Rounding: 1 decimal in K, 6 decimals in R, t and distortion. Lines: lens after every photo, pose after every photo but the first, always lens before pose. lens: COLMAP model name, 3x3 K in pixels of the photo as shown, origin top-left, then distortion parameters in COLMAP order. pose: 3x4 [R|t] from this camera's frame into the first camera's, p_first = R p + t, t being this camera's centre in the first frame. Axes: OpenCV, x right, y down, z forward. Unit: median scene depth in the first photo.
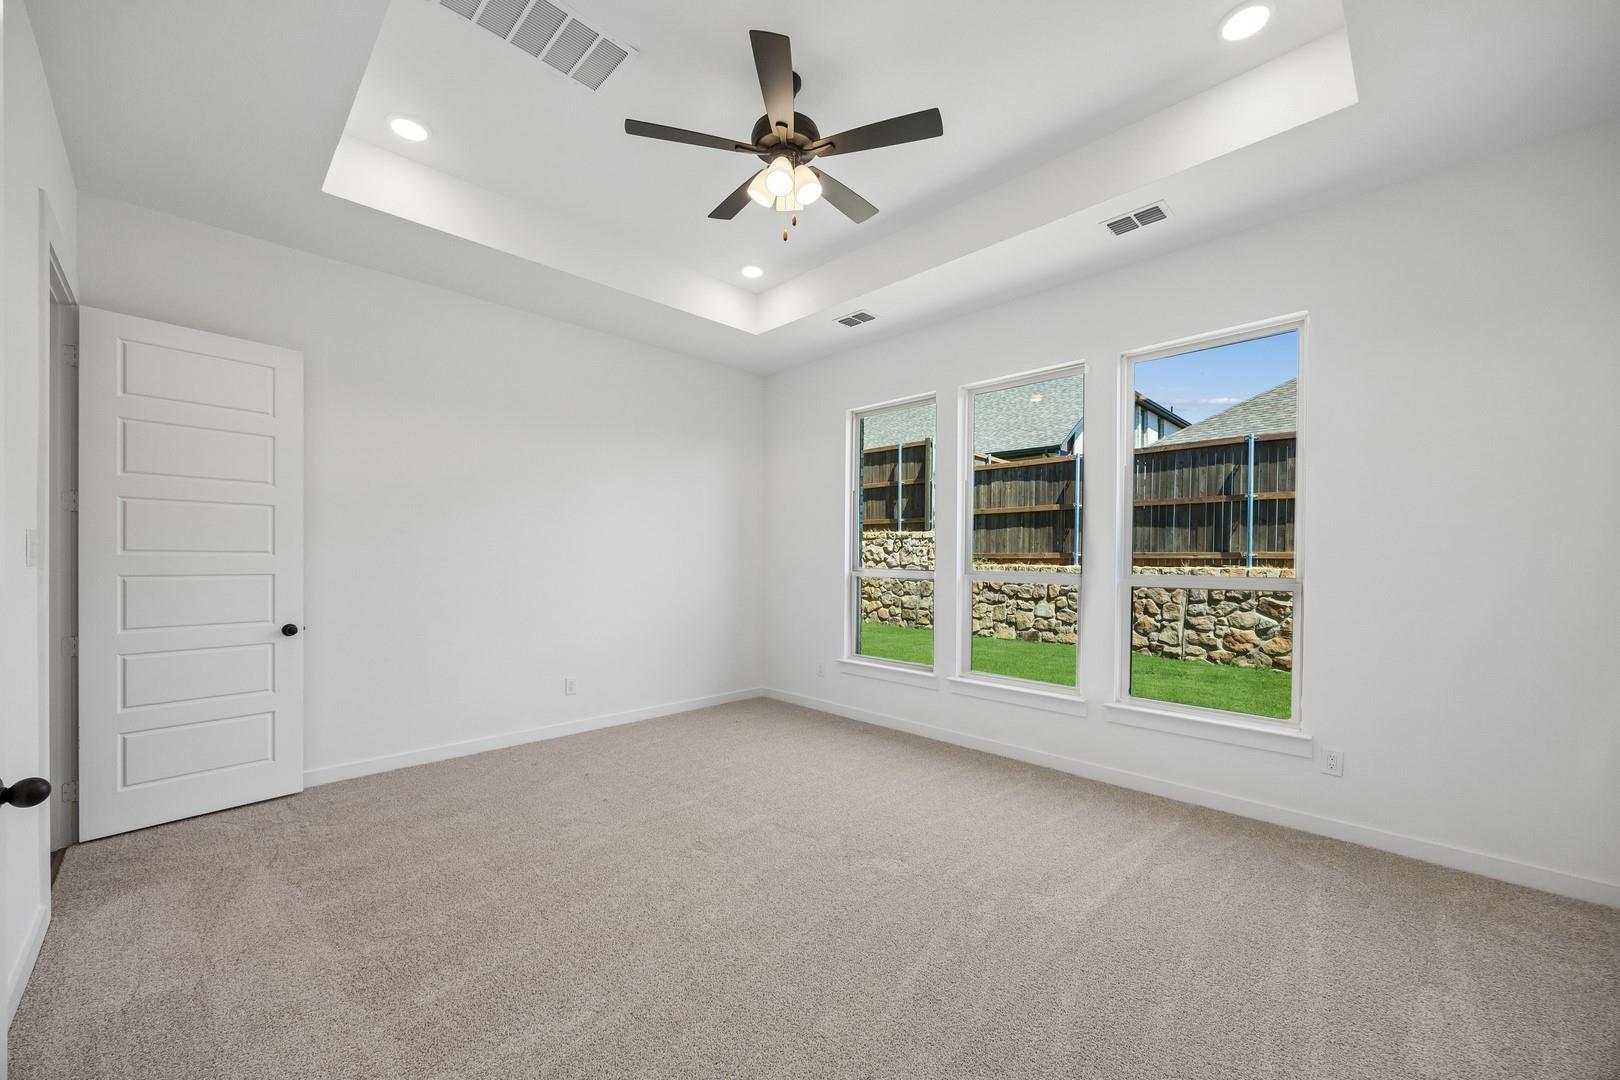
lens RADIAL K [[625.6, 0, 793.7], [0, 625.6, 560.8], [0, 0, 1]] dist [-0.003381, -0.000006]
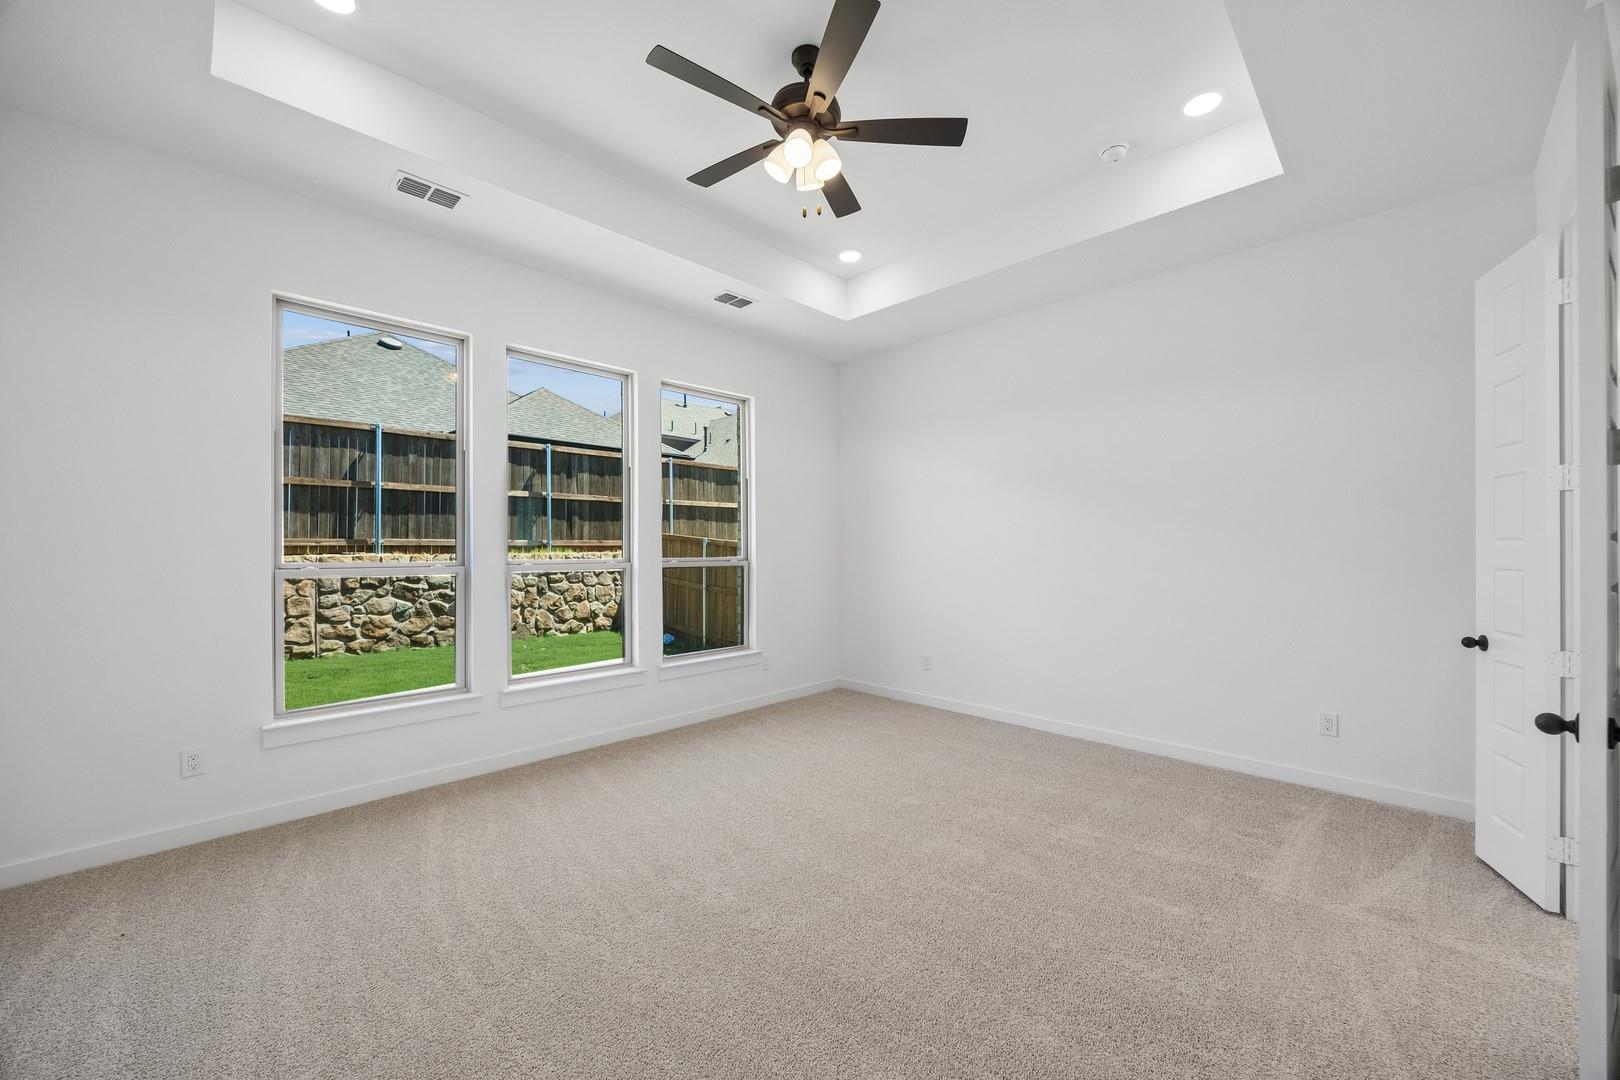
lens RADIAL K [[625.6, 0, 807.1], [0, 625.6, 551.1], [0, 0, 1]] dist [-0.003381, -0.000006]
pose [[-0.024308, -0.013327, 0.999616, -0.303071], [0.006369, 0.999889, 0.013486, -0.003822], [-0.999684, 0.006694, -0.024221, 0.316022]]
